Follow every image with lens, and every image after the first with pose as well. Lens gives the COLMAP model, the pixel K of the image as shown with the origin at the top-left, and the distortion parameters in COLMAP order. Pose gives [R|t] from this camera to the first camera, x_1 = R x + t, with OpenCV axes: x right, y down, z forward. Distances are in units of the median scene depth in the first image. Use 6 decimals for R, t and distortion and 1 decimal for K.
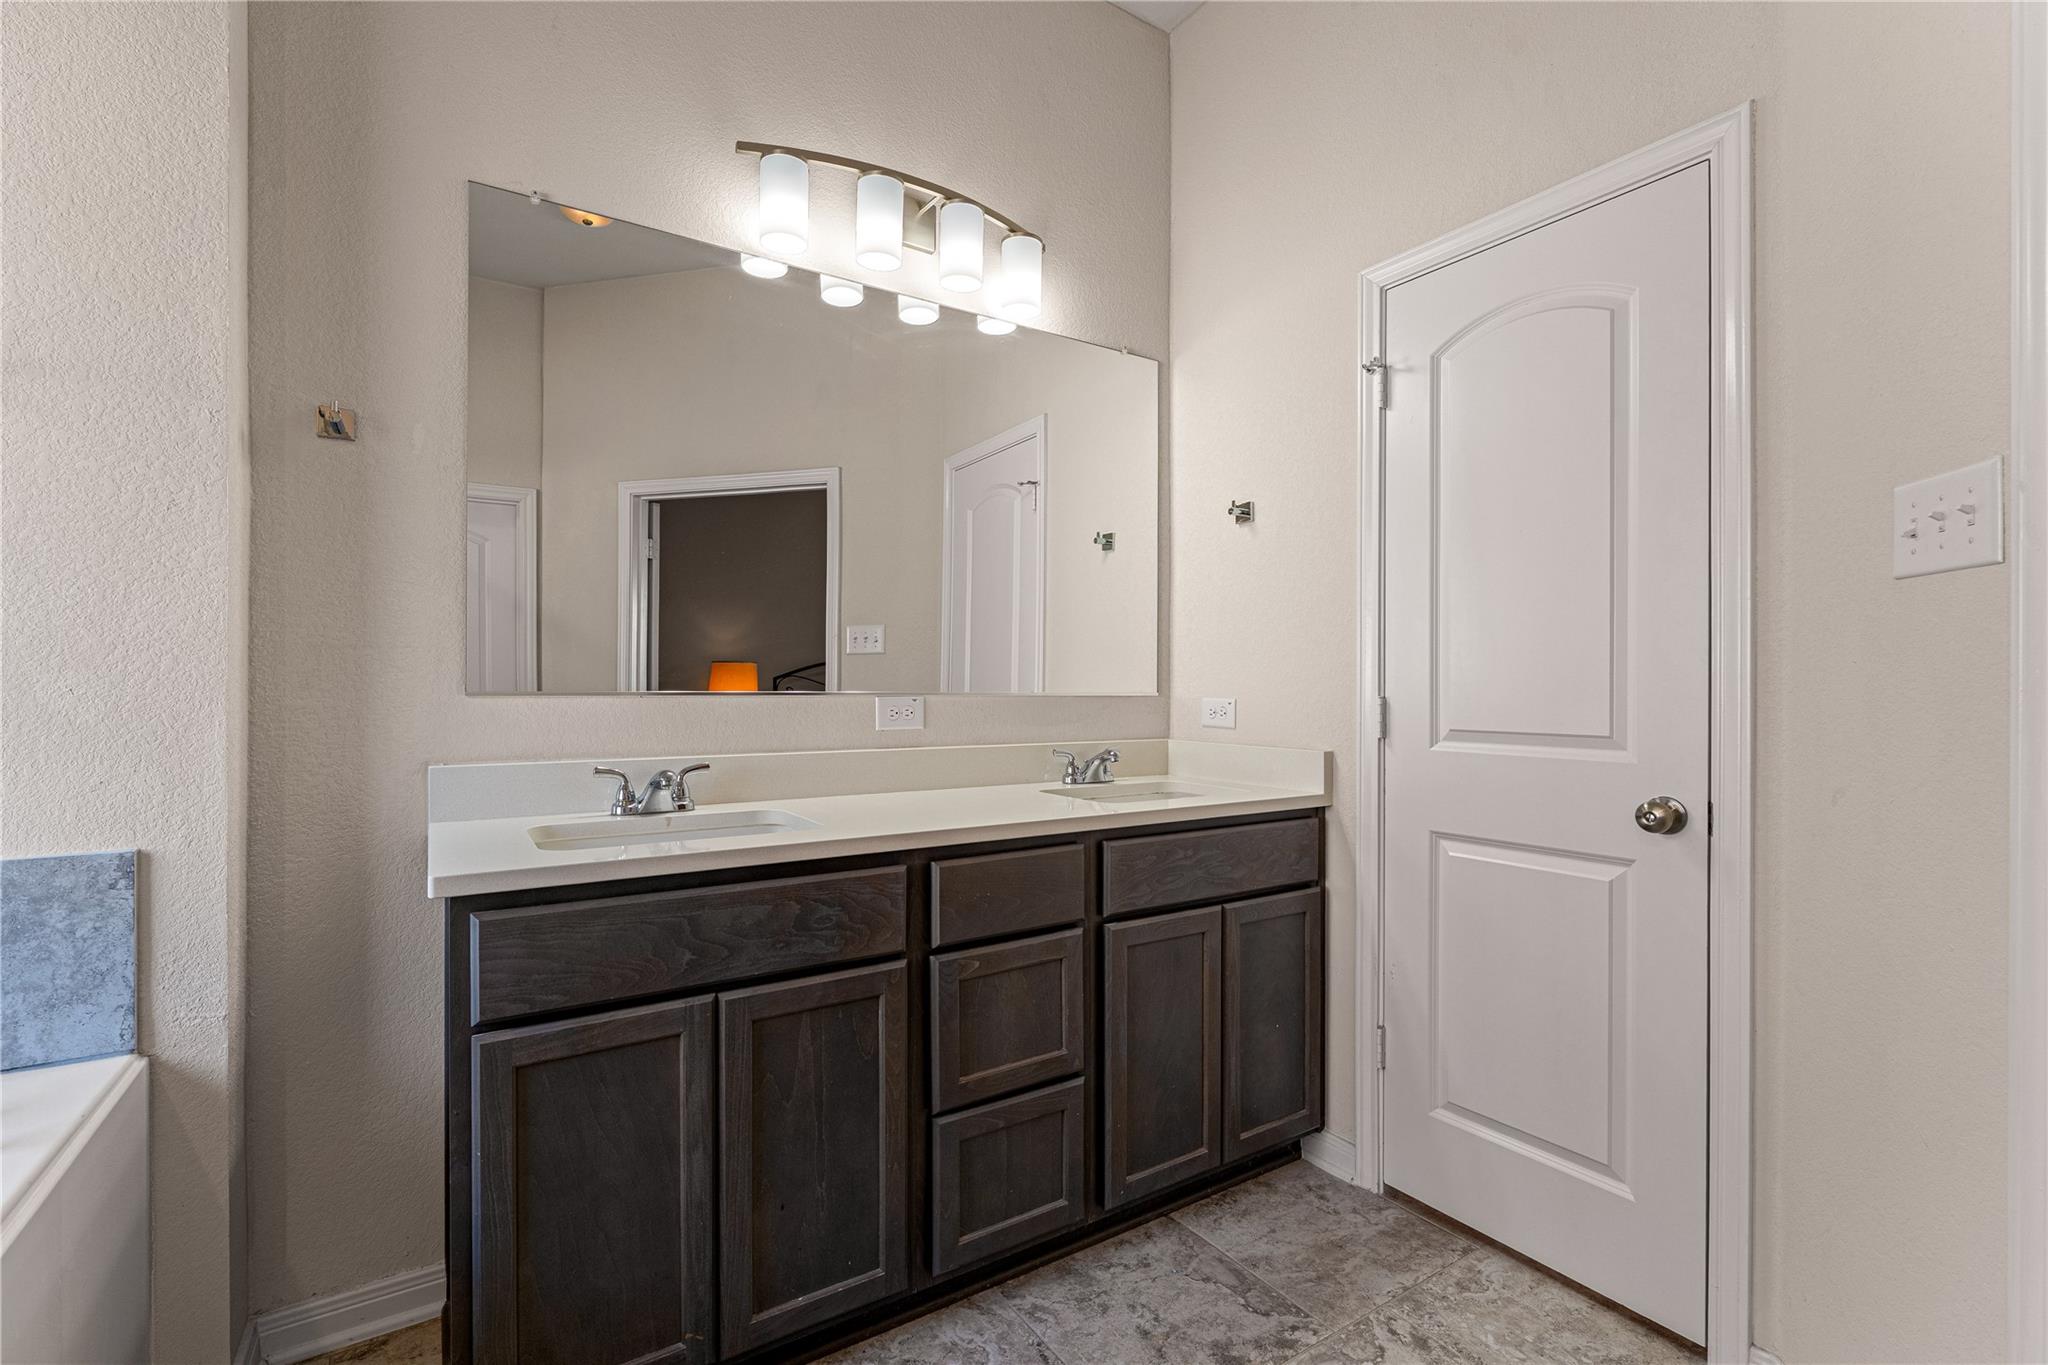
lens RADIAL K [[889.9, 0, 1026.3], [0, 889.9, 684.0], [0, 0, 1]] dist [-0.012403, 0.000804]
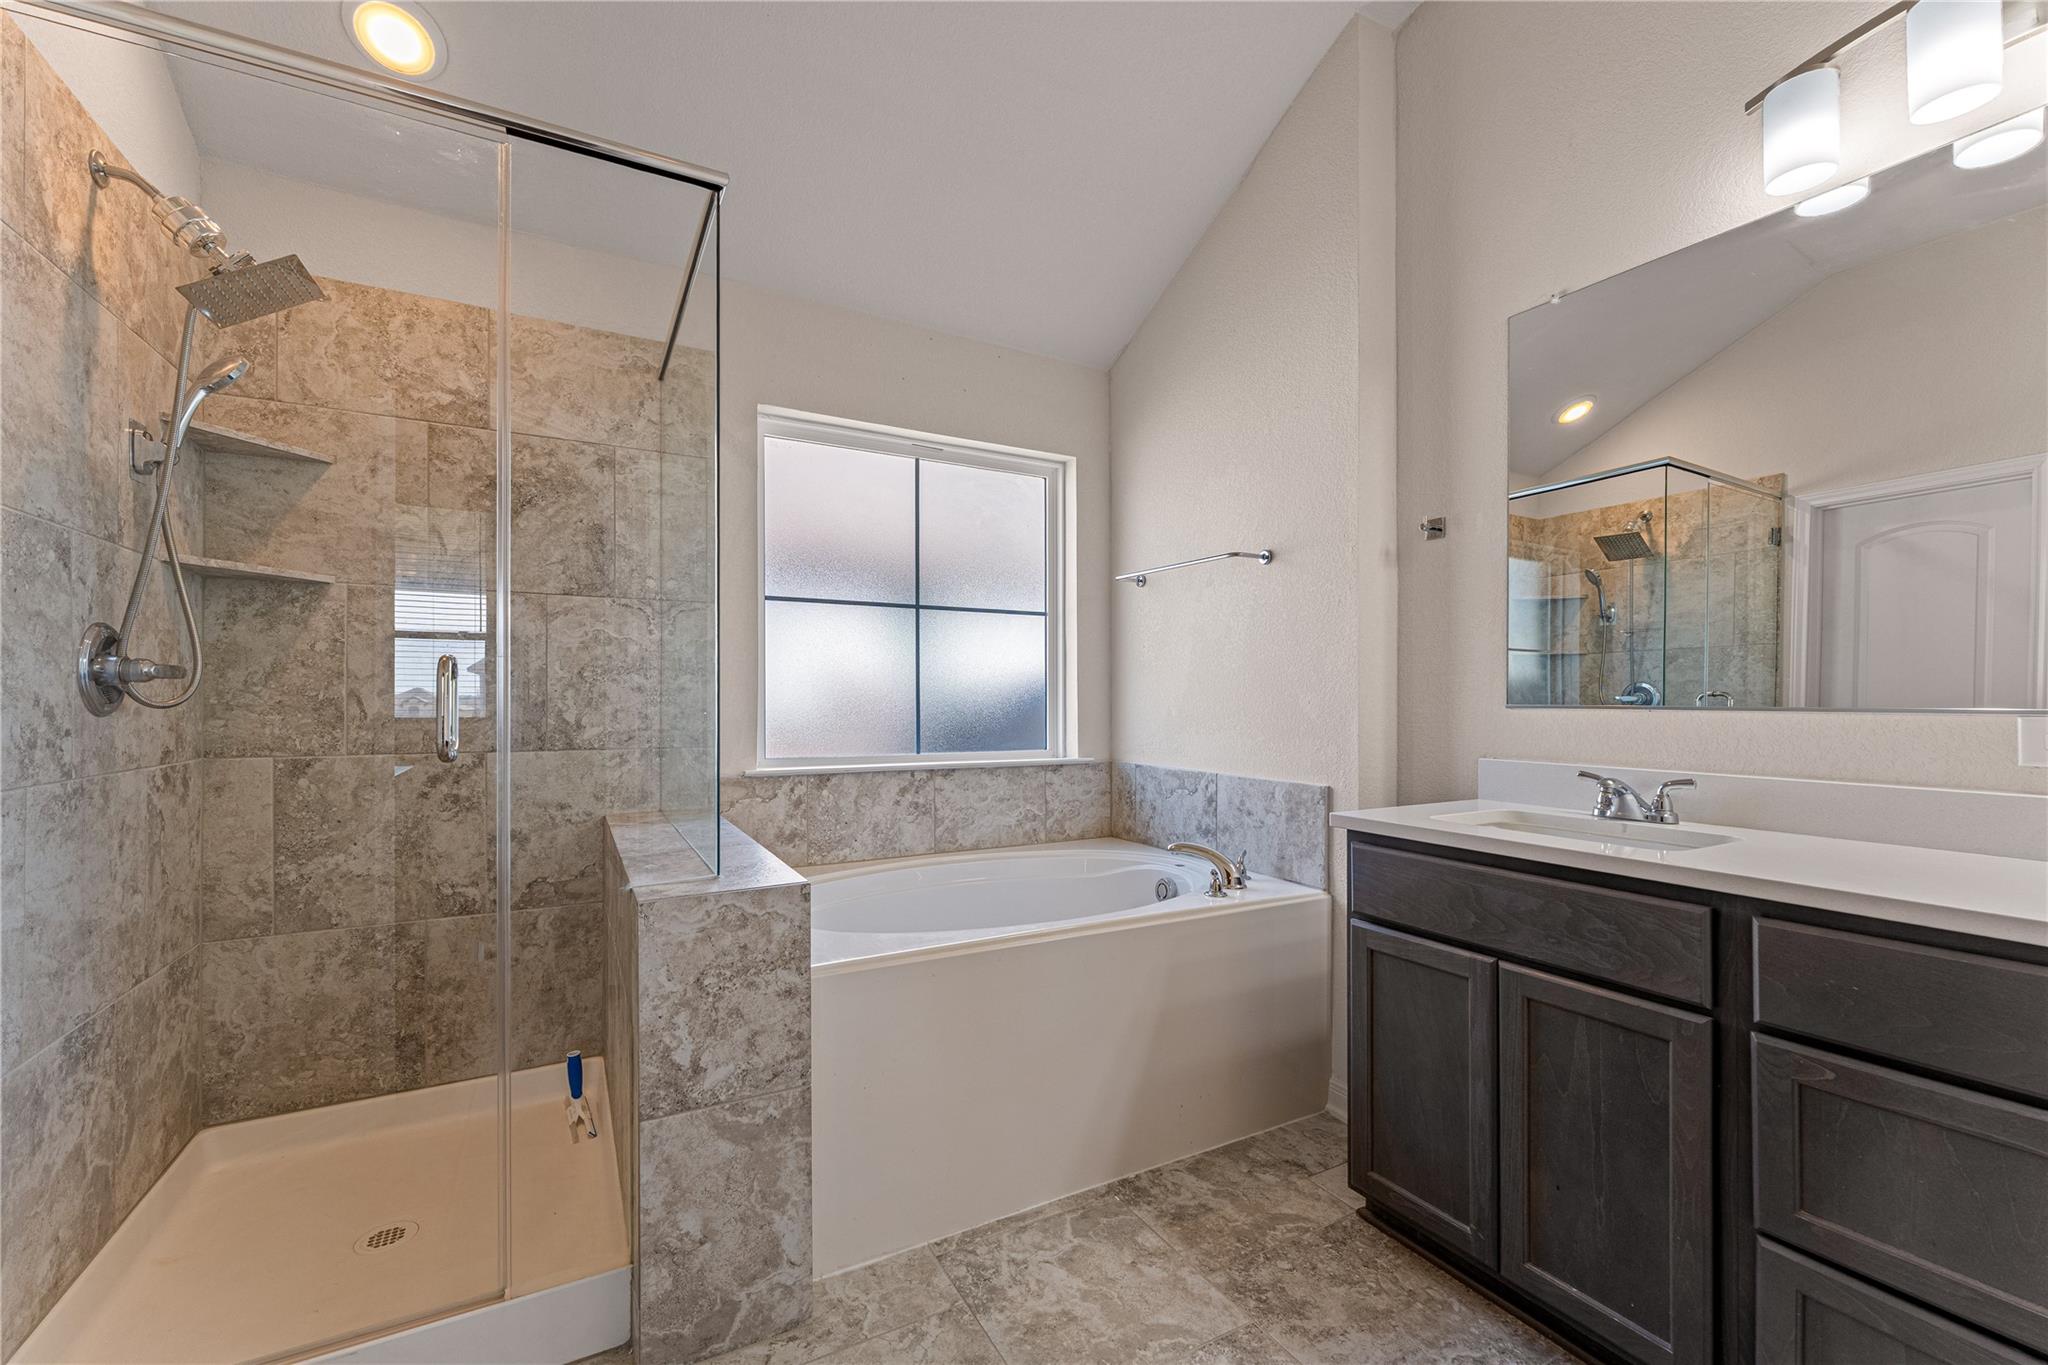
lens RADIAL K [[823.0, 0, 1026.2], [0, 823.0, 692.1], [0, 0, 1]] dist [-0.003632, 0.000066]
pose [[-0.056162, -0.008910, -0.998382, 0.727457], [0.002178, 0.999957, -0.009047, -0.000264], [0.998419, -0.002683, -0.056140, 0.399588]]
